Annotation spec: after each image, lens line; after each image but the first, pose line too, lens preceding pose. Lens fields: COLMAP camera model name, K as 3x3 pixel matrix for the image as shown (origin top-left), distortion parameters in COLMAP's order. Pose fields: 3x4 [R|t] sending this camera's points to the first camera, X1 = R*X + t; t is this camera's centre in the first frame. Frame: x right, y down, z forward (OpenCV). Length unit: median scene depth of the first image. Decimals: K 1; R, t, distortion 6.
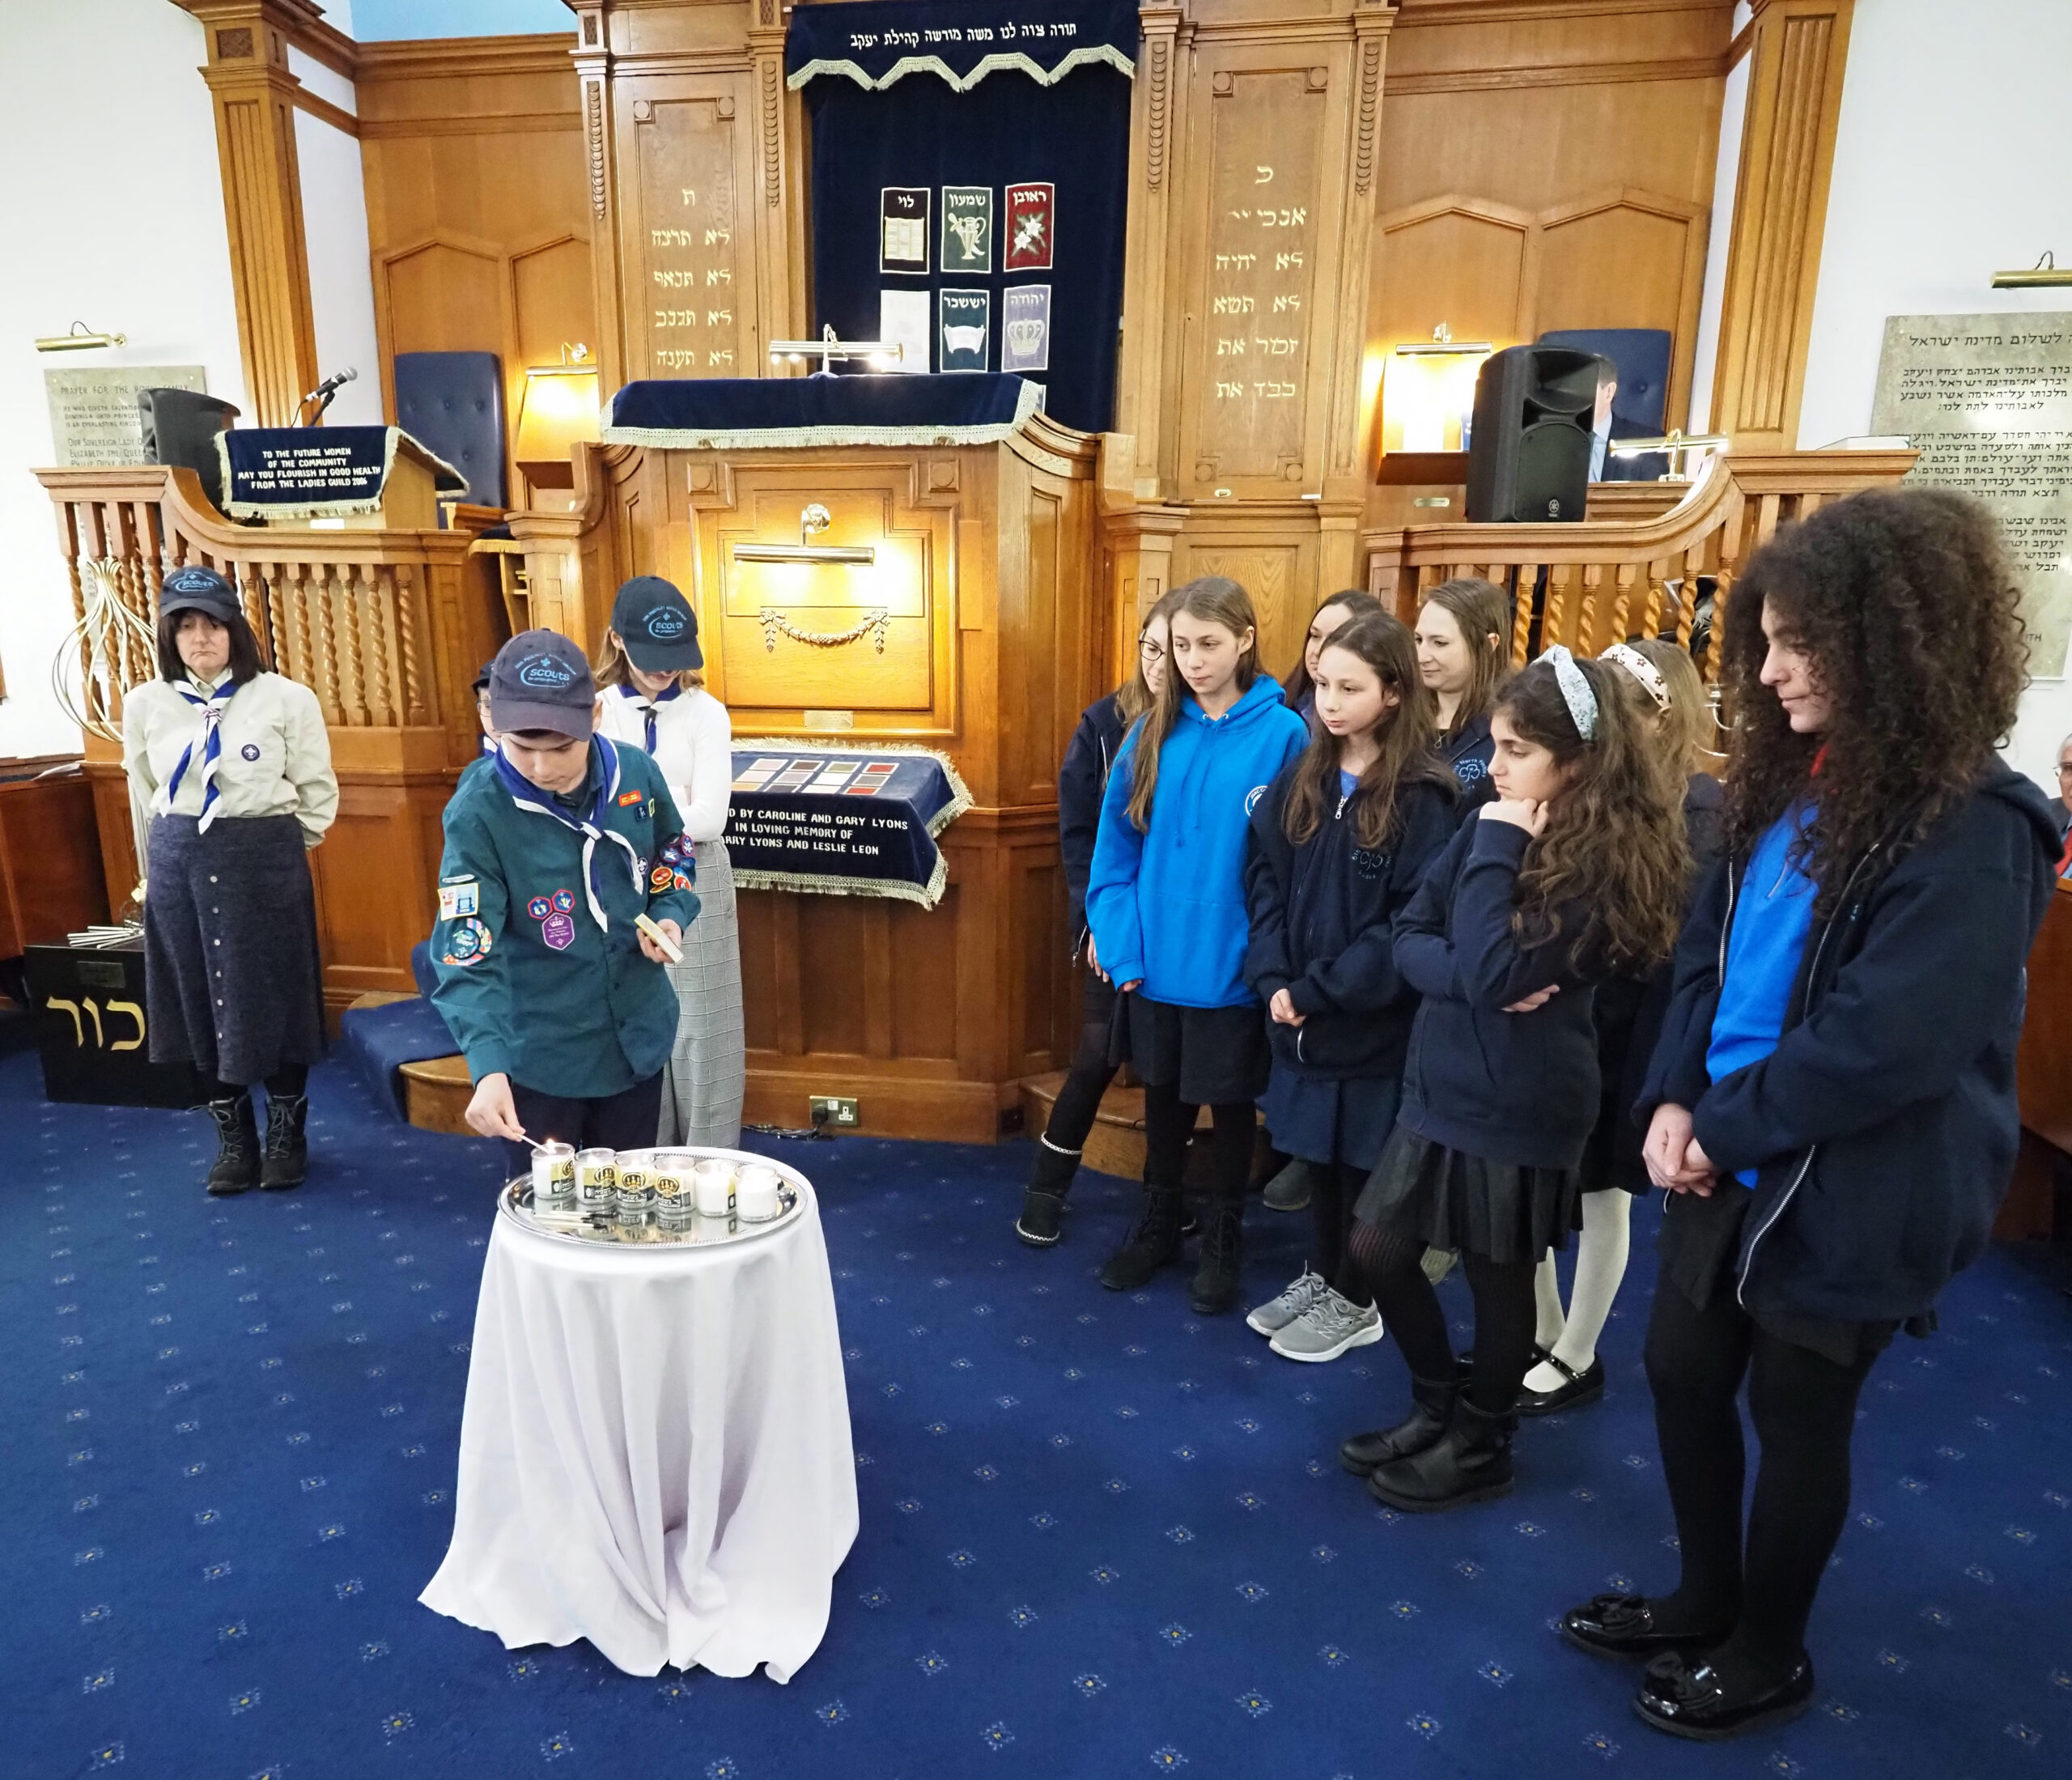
lens RADIAL K [[1430.3, 0, 1002.8], [0, 1430.3, 978.6], [0, 0, 1]] dist [-0.004690, 0.006456]
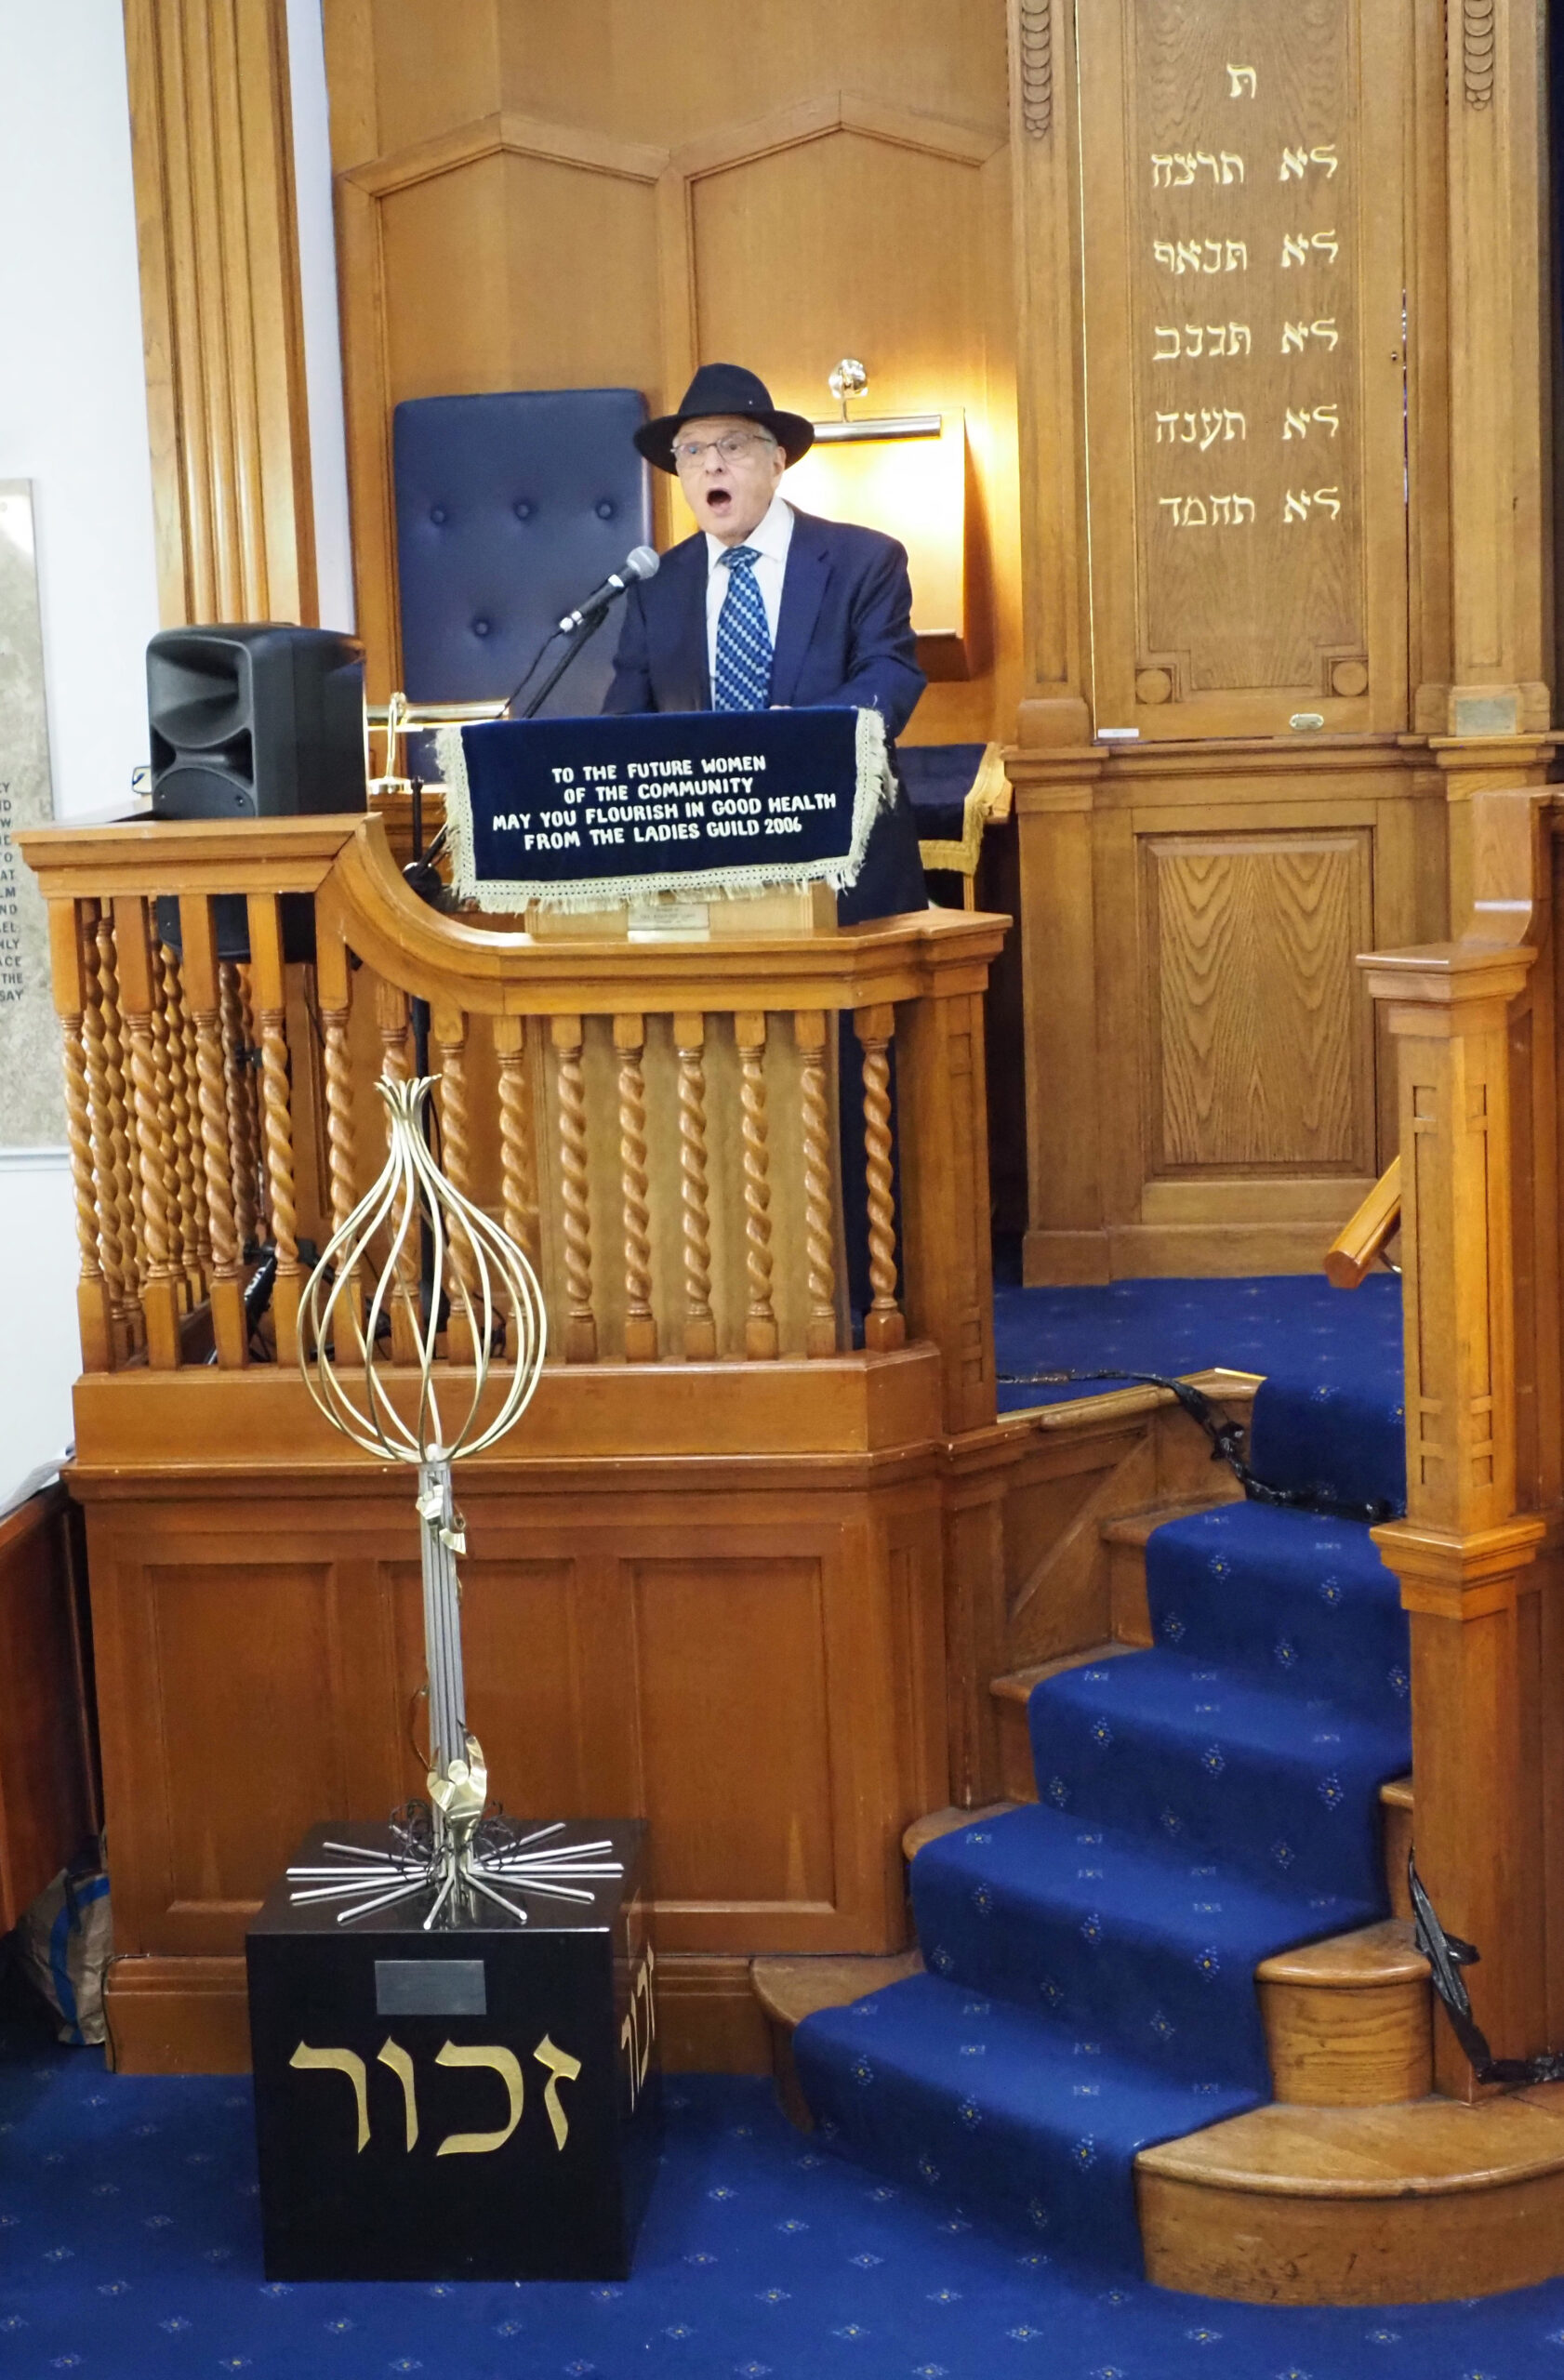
lens RADIAL K [[4270.5, 0, 622.5], [0, 4270.5, 1194.6], [0, 0, 1]] dist [0.014168, 0.000000]
pose [[0.997936, -0.058742, 0.025953, -0.538685], [0.060797, 0.994339, -0.087144, -0.117907], [-0.020687, 0.088542, 0.995858, -0.323944]]
